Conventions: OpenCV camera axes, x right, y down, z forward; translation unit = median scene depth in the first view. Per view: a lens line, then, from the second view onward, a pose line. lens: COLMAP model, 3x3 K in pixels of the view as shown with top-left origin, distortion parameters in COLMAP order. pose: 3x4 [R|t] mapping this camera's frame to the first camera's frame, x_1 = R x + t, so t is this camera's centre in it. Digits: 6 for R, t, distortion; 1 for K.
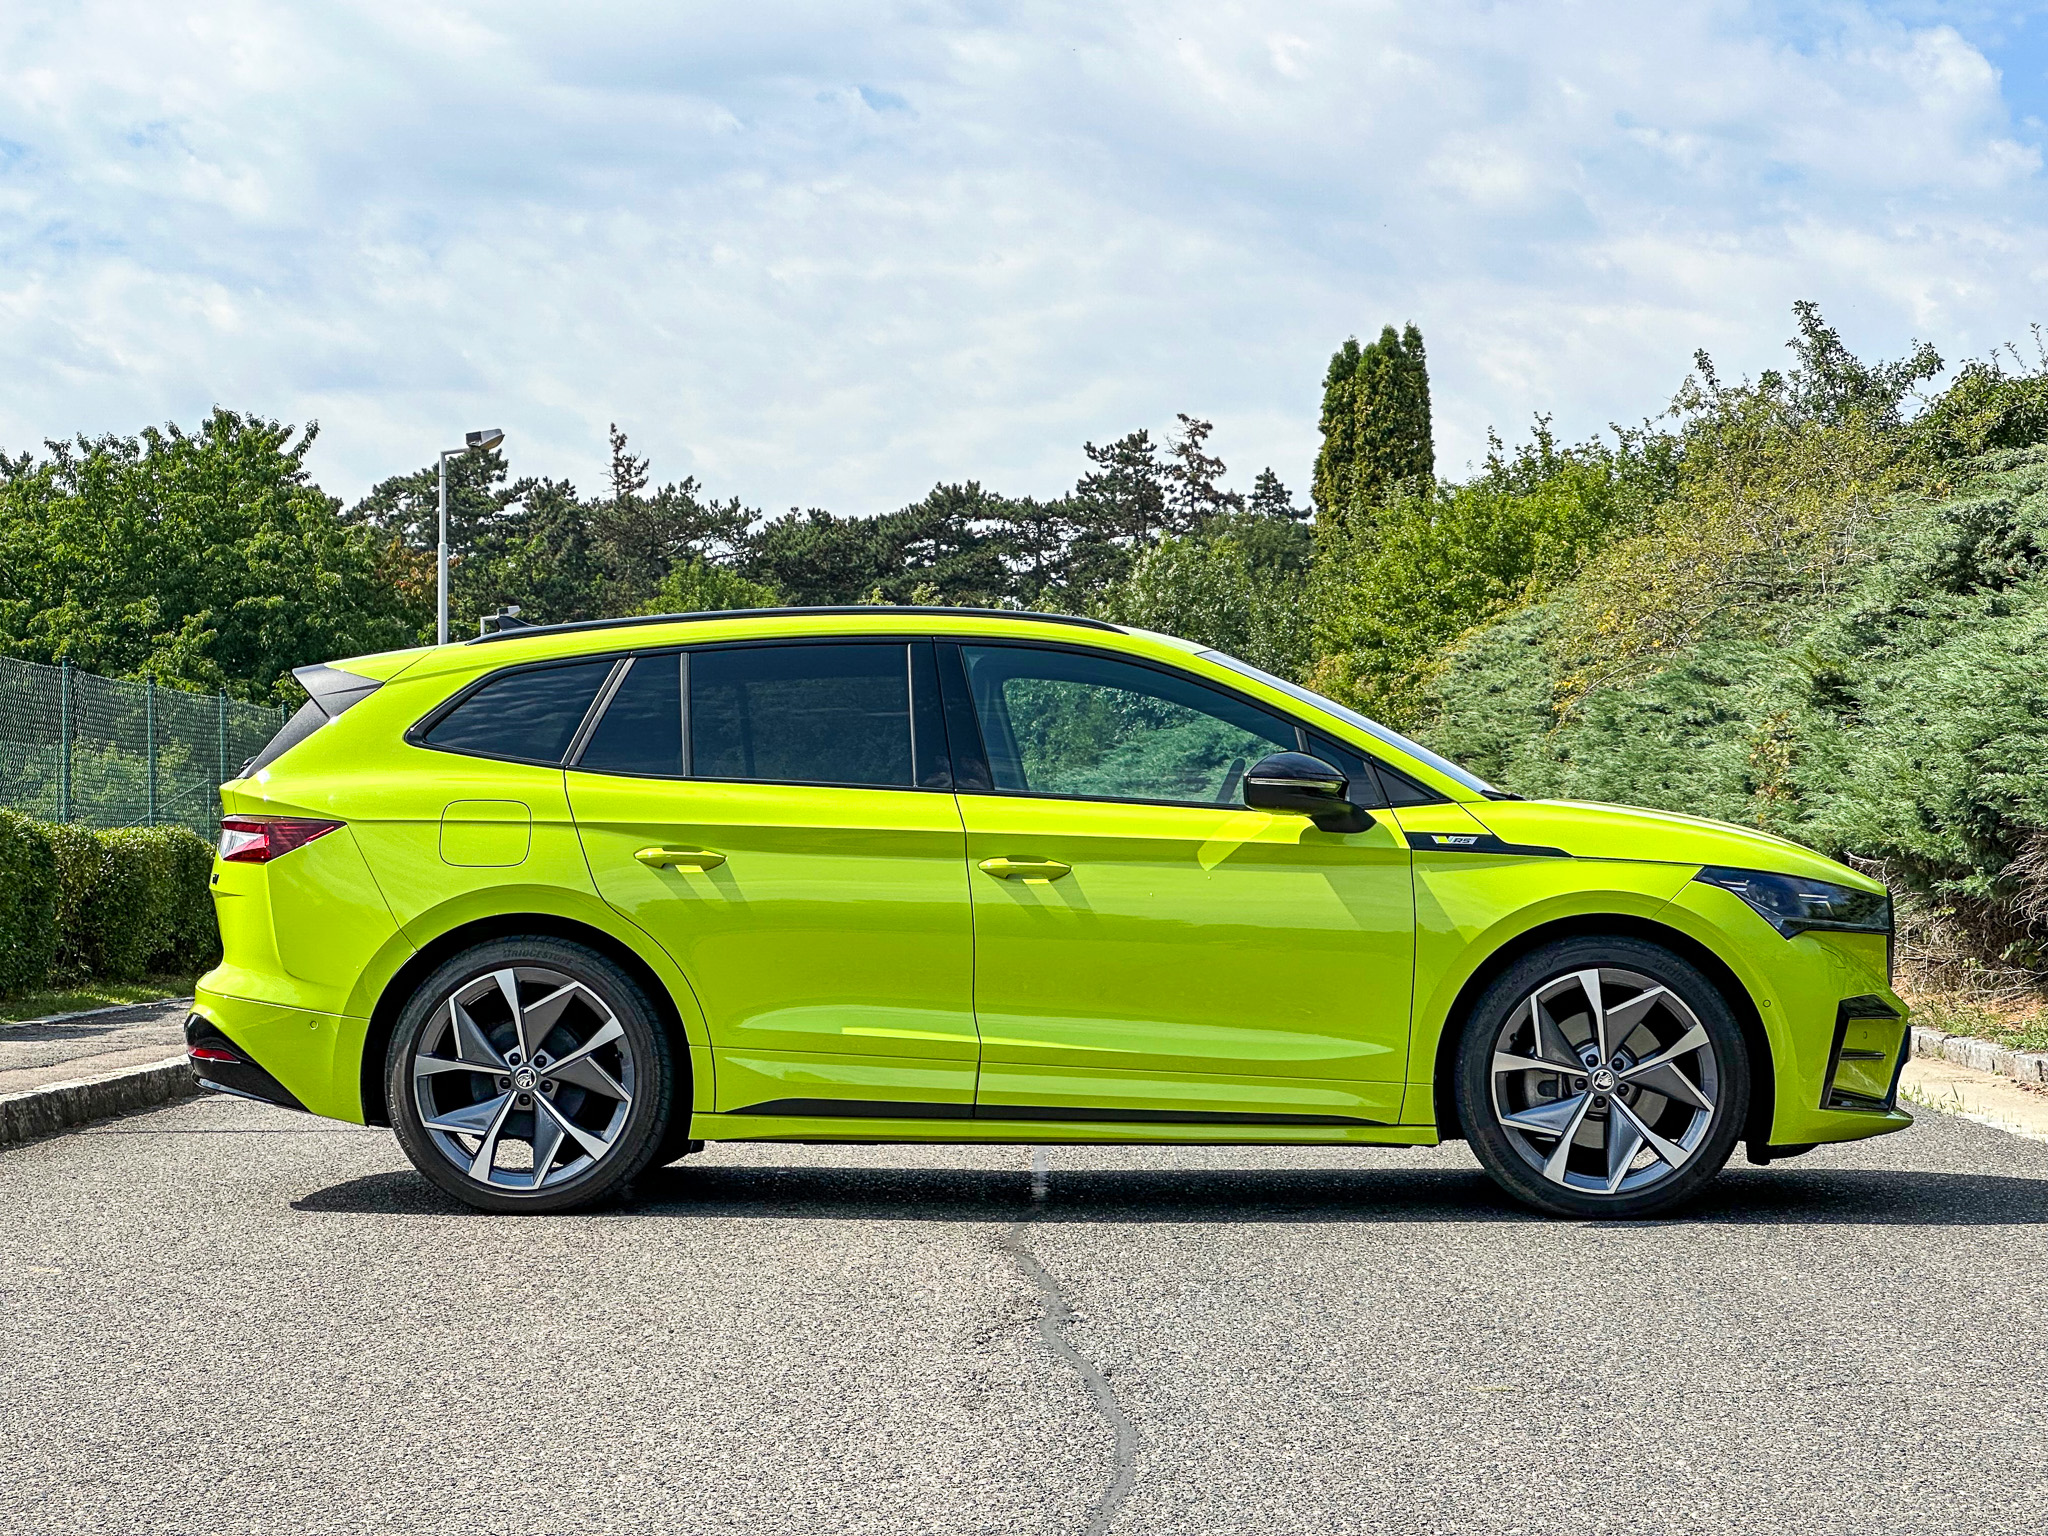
lens RADIAL K [[4627.3, 0, 1042.3], [0, 4627.3, 760.9], [0, 0, 1]] dist [-0.298055, 9.296981]
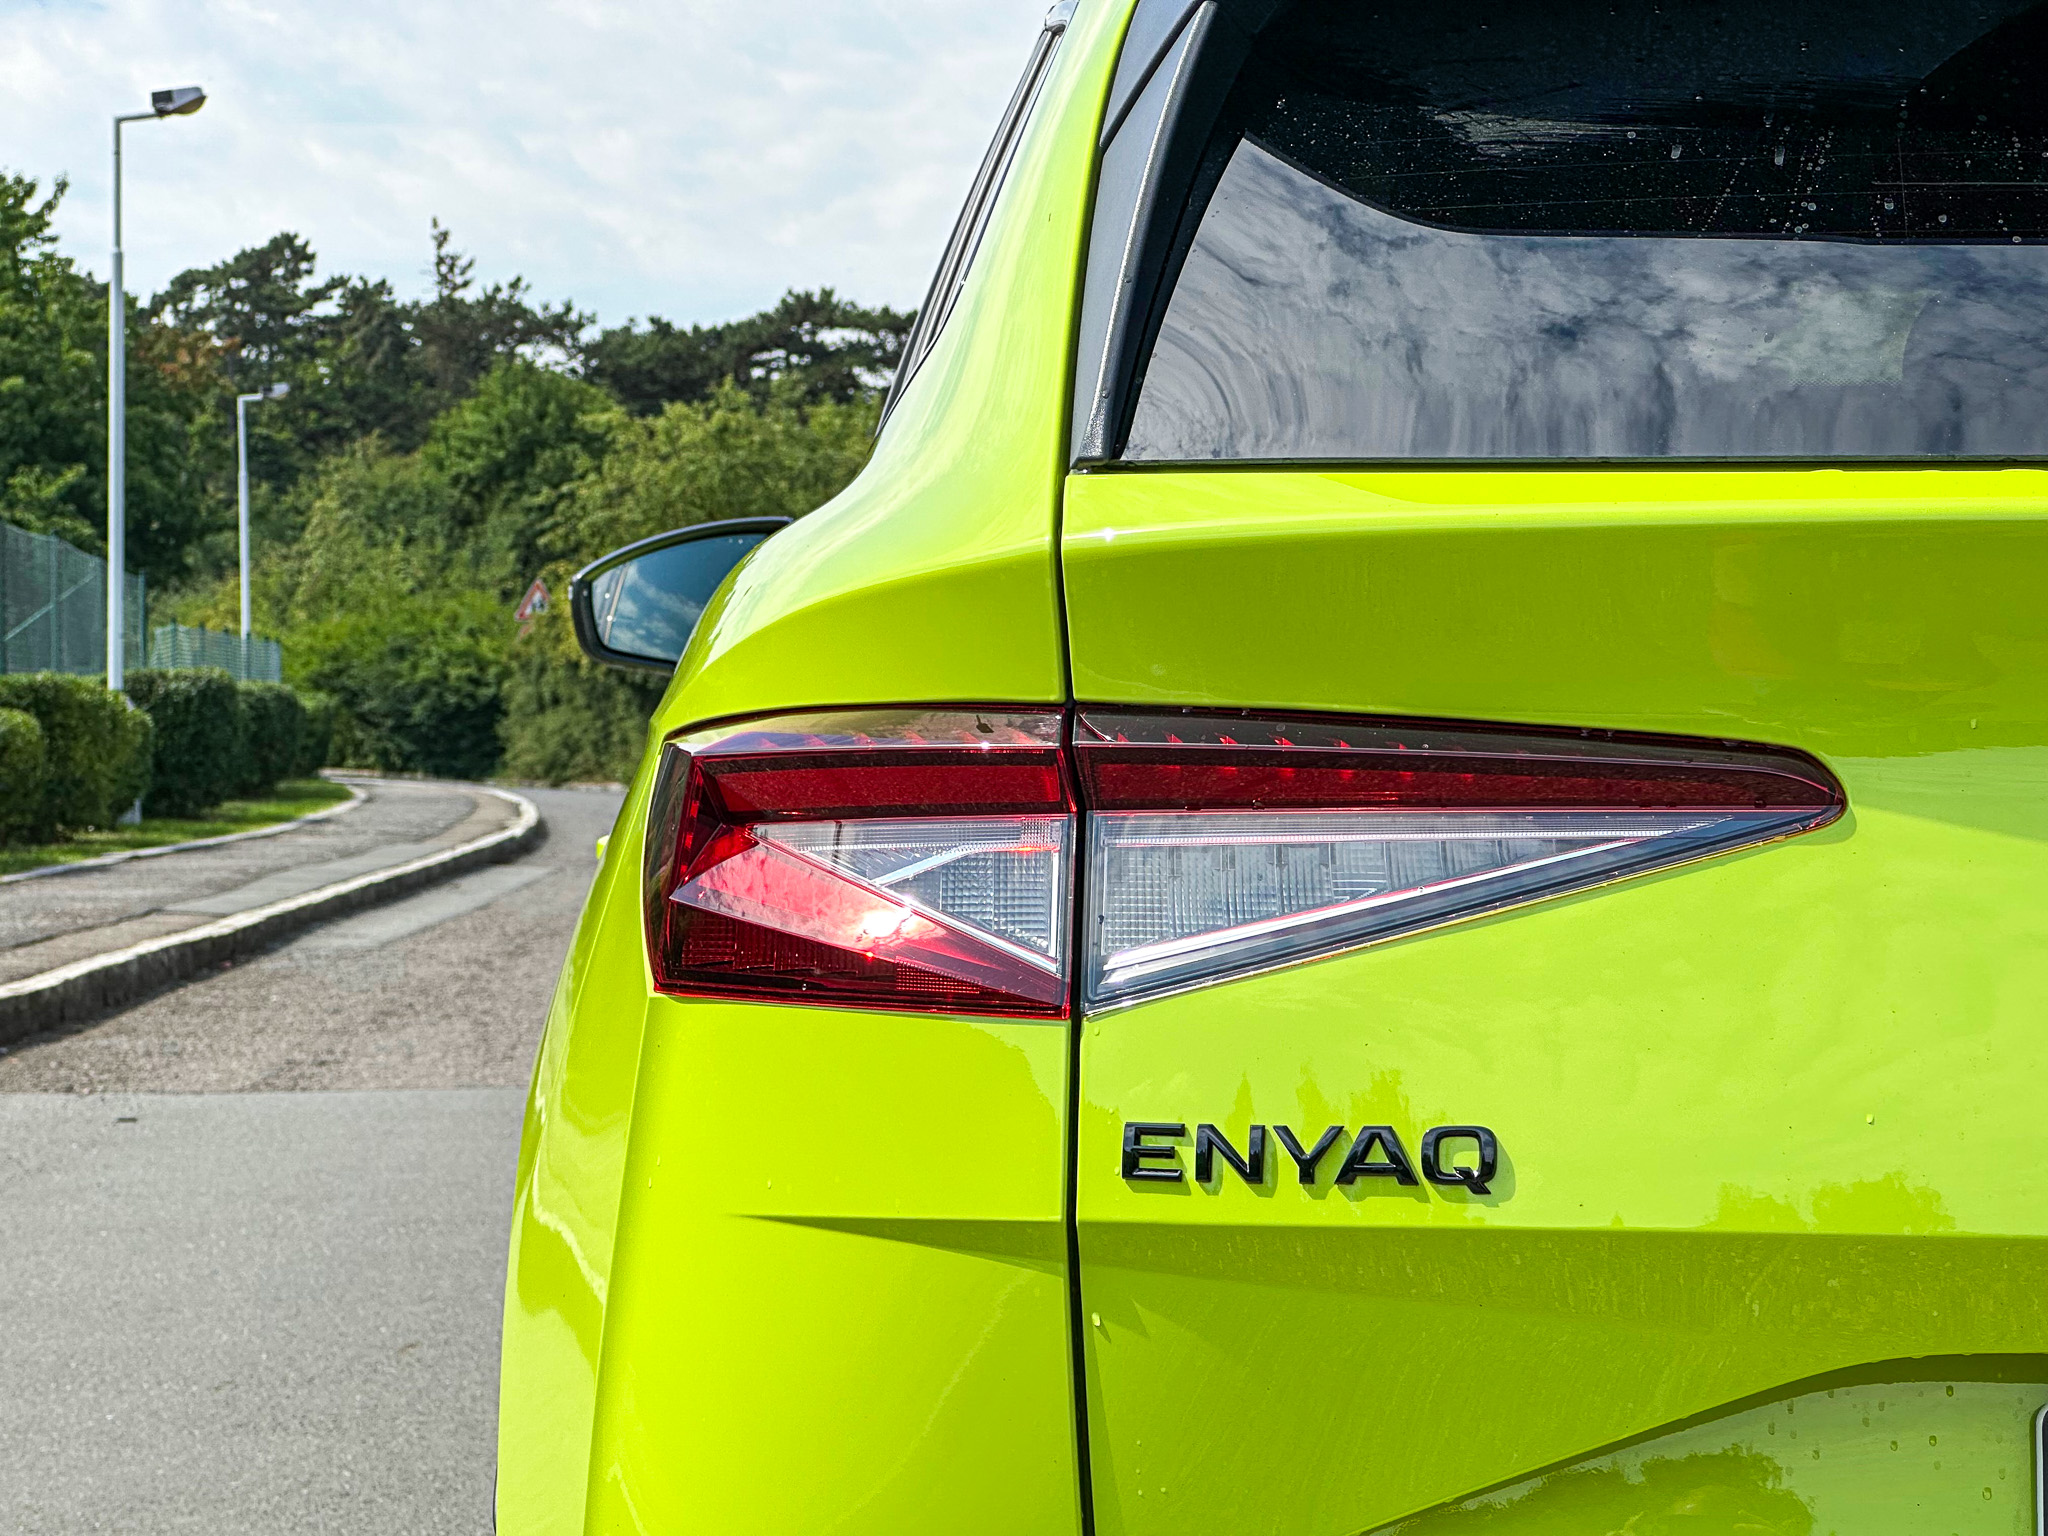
lens RADIAL K [[4589.8, 0, 1024.0], [0, 4589.8, 768.0], [0, 0, 1]] dist [0.180190, 0.112731]
pose [[0.999410, 0.012758, 0.031880, -0.007044], [-0.013936, 0.999218, 0.037006, 0.001641], [-0.031383, -0.037428, 0.998806, 0.144418]]
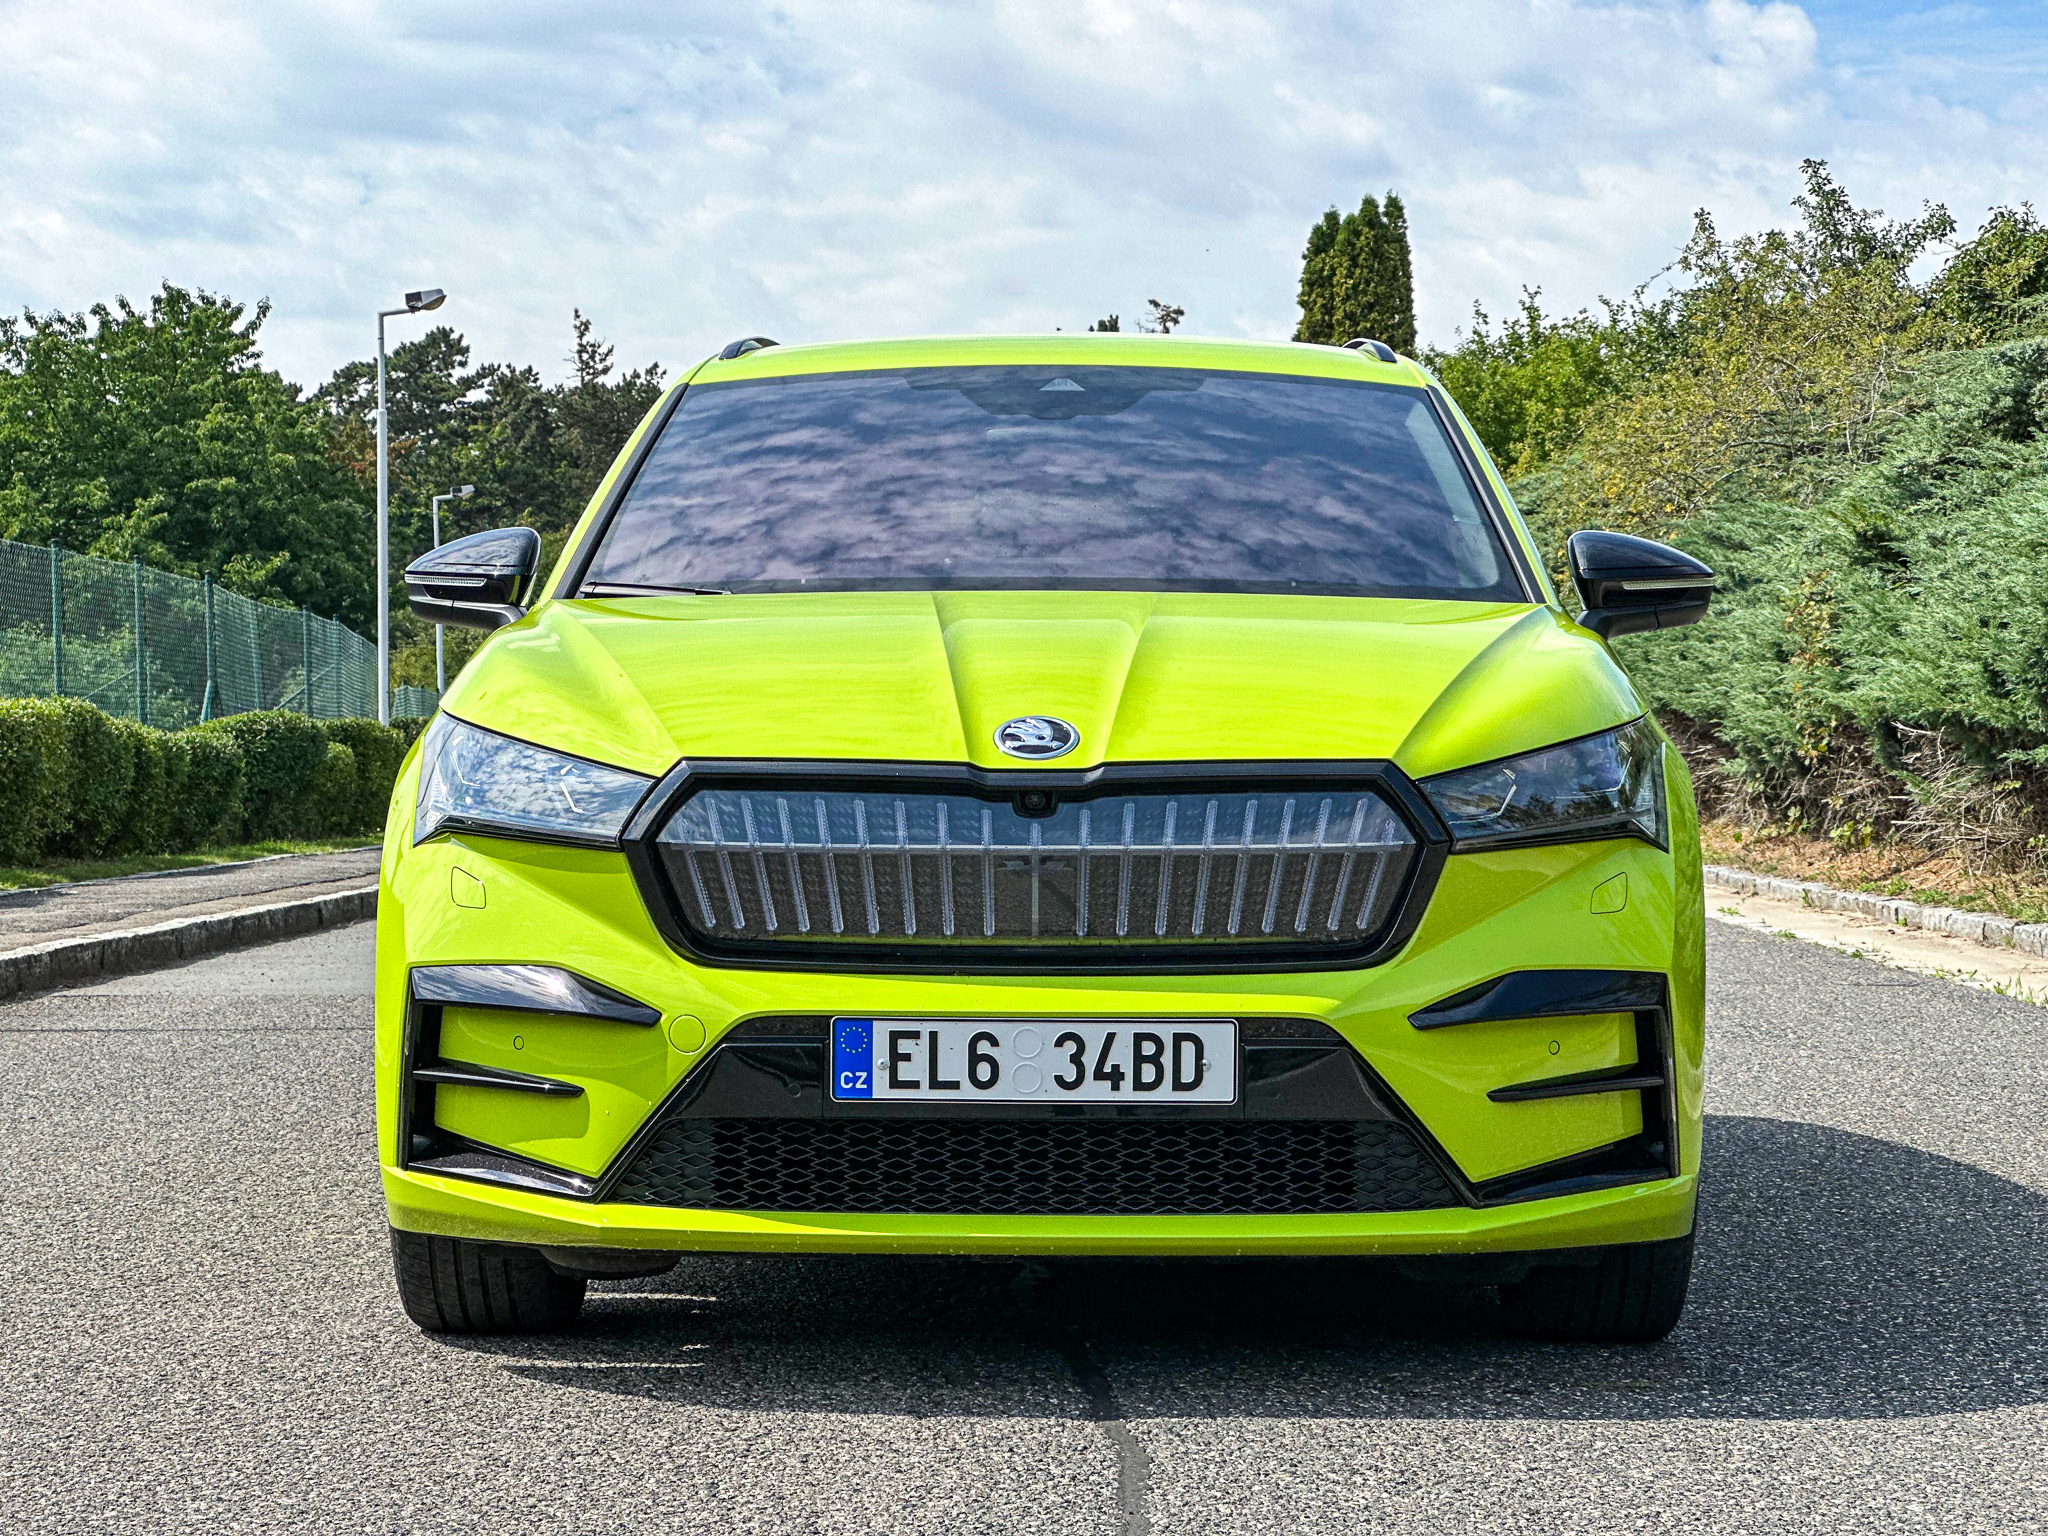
lens RADIAL K [[4612.5, 0, 1024.0], [0, 4612.5, 768.0], [0, 0, 1]] dist [-0.078451, 4.602610]
pose [[0.999997, -0.000086, 0.002553, -0.000046], [0.000024, 0.999701, 0.024466, 0.001667], [-0.002554, -0.024466, 0.999697, 0.023369]]
